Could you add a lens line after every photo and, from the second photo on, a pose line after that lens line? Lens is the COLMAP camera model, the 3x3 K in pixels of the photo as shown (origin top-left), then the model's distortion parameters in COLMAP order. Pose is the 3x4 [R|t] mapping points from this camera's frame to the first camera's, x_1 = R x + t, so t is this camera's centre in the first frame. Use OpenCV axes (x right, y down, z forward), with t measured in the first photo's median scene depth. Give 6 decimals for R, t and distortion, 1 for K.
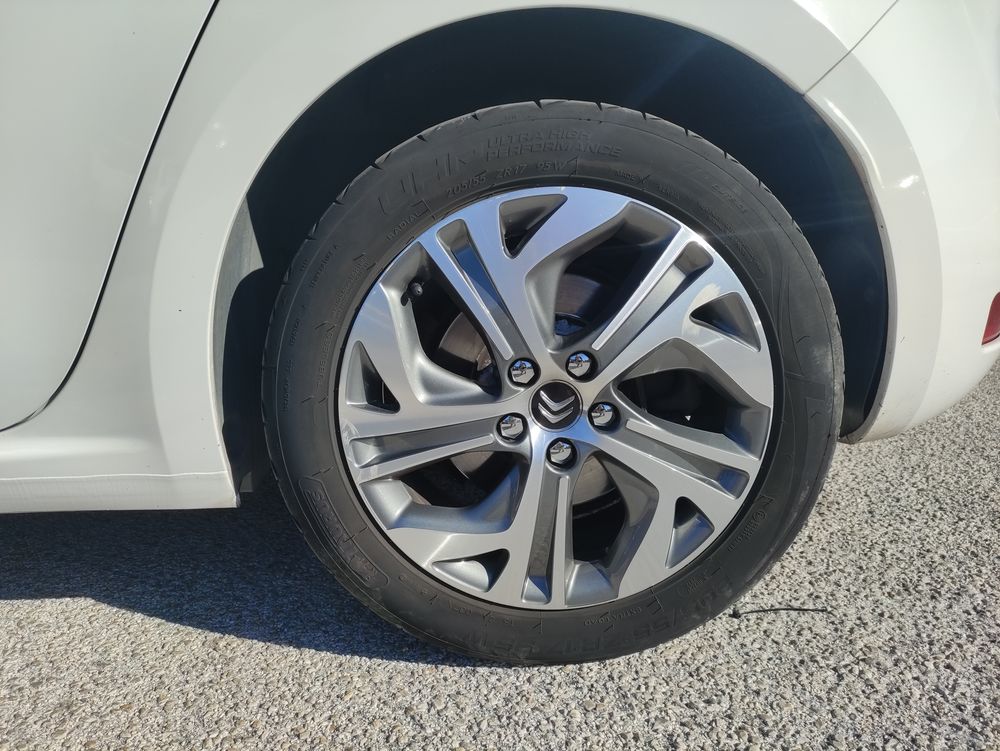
lens RADIAL K [[733.9, 0, 502.3], [0, 733.9, 378.1], [0, 0, 1]] dist [0.027918, -0.004279]
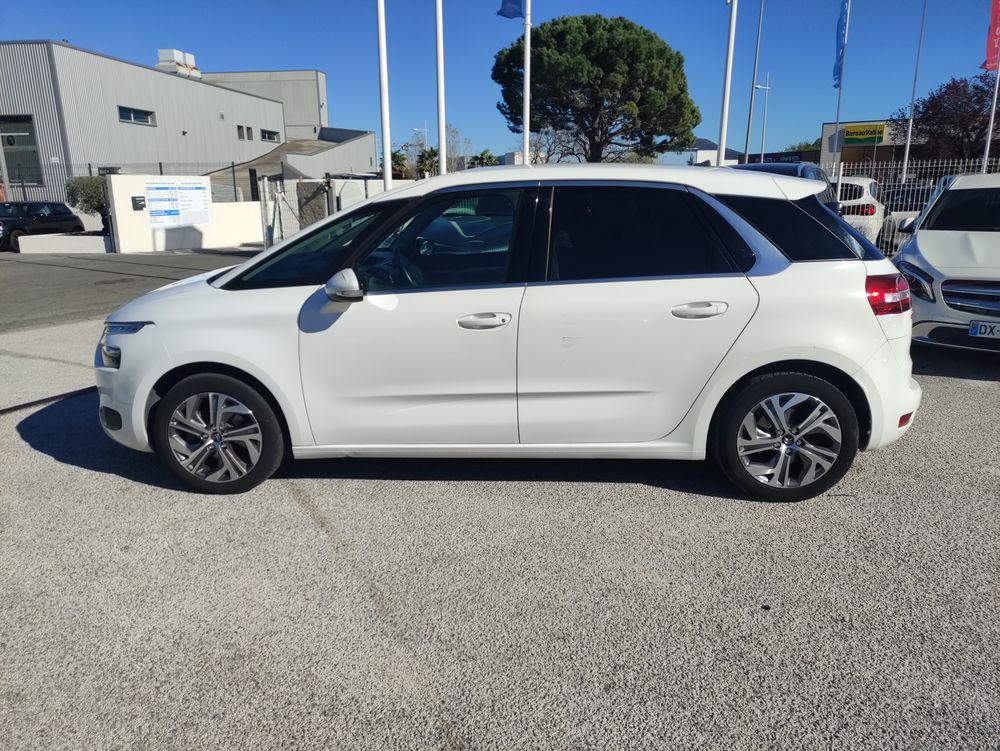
lens RADIAL K [[733.9, 0, 493.9], [0, 733.9, 373.8], [0, 0, 1]] dist [0.027918, -0.004279]
pose [[0.995110, 0.031758, -0.093525, -1.235093], [-0.028743, 0.999028, 0.033414, -0.440410], [0.094495, -0.030562, 0.995056, -3.398493]]
